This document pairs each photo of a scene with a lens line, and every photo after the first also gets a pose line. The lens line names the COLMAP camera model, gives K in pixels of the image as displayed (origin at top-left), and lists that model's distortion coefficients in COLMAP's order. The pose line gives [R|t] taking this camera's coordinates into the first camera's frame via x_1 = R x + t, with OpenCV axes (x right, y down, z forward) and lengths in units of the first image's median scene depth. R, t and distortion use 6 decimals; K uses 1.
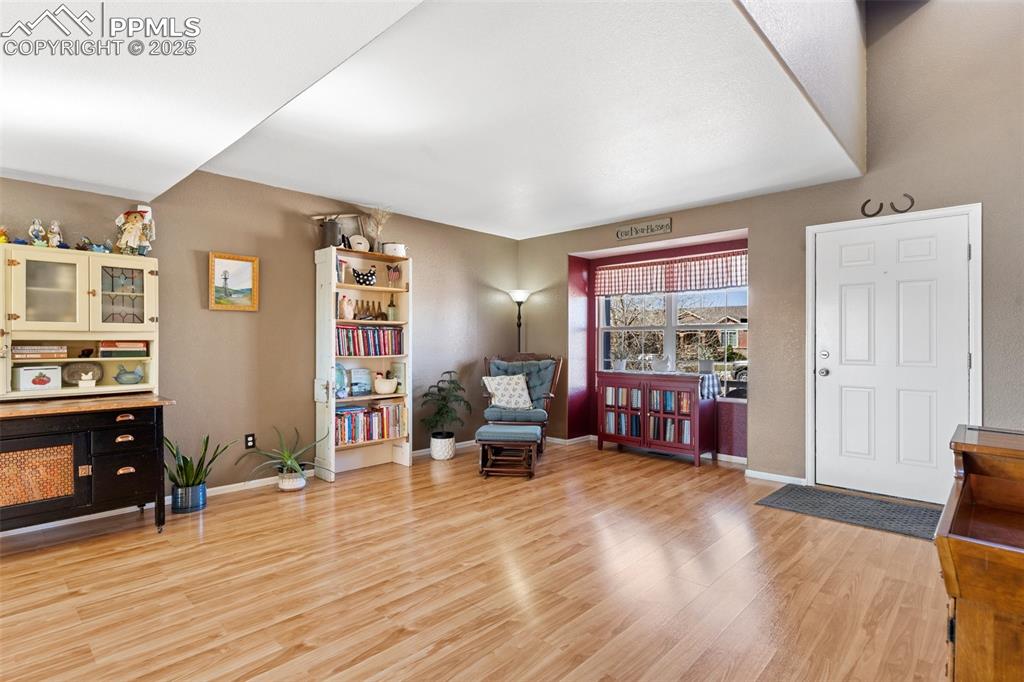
lens RADIAL K [[509.1, 0, 510.1], [0, 509.1, 342.2], [0, 0, 1]] dist [0.007856, -0.000671]
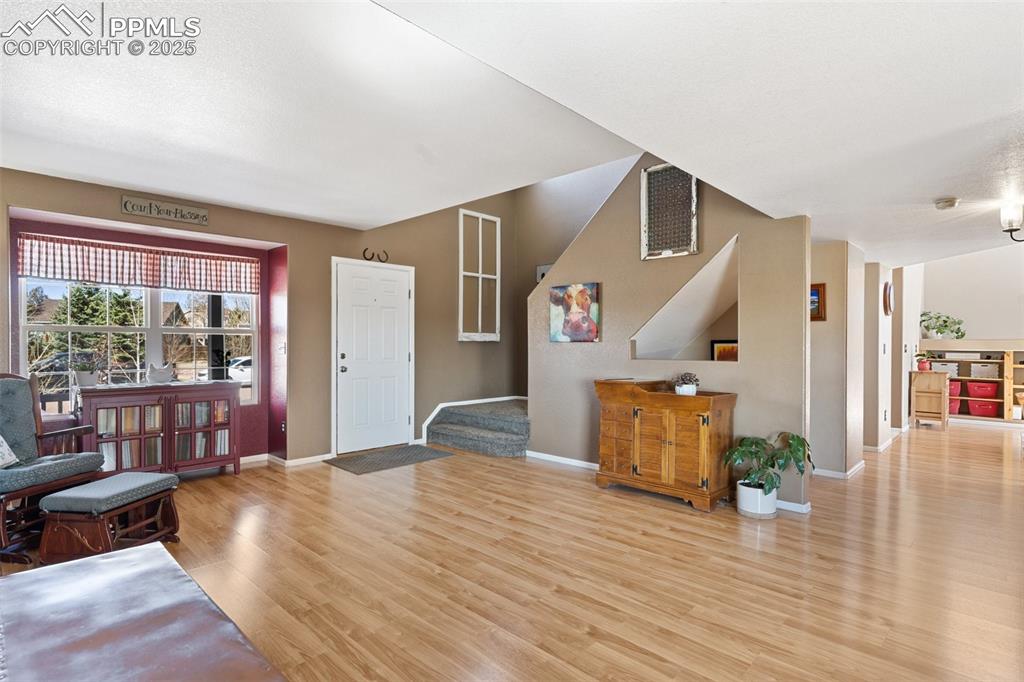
lens RADIAL K [[509.1, 0, 509.8], [0, 509.1, 342.4], [0, 0, 1]] dist [0.007856, -0.000671]
pose [[0.018036, -0.000790, 0.999837, -0.645602], [-0.000489, 1.000000, 0.000799, -0.010492], [-0.999837, -0.000503, 0.018035, 0.497106]]
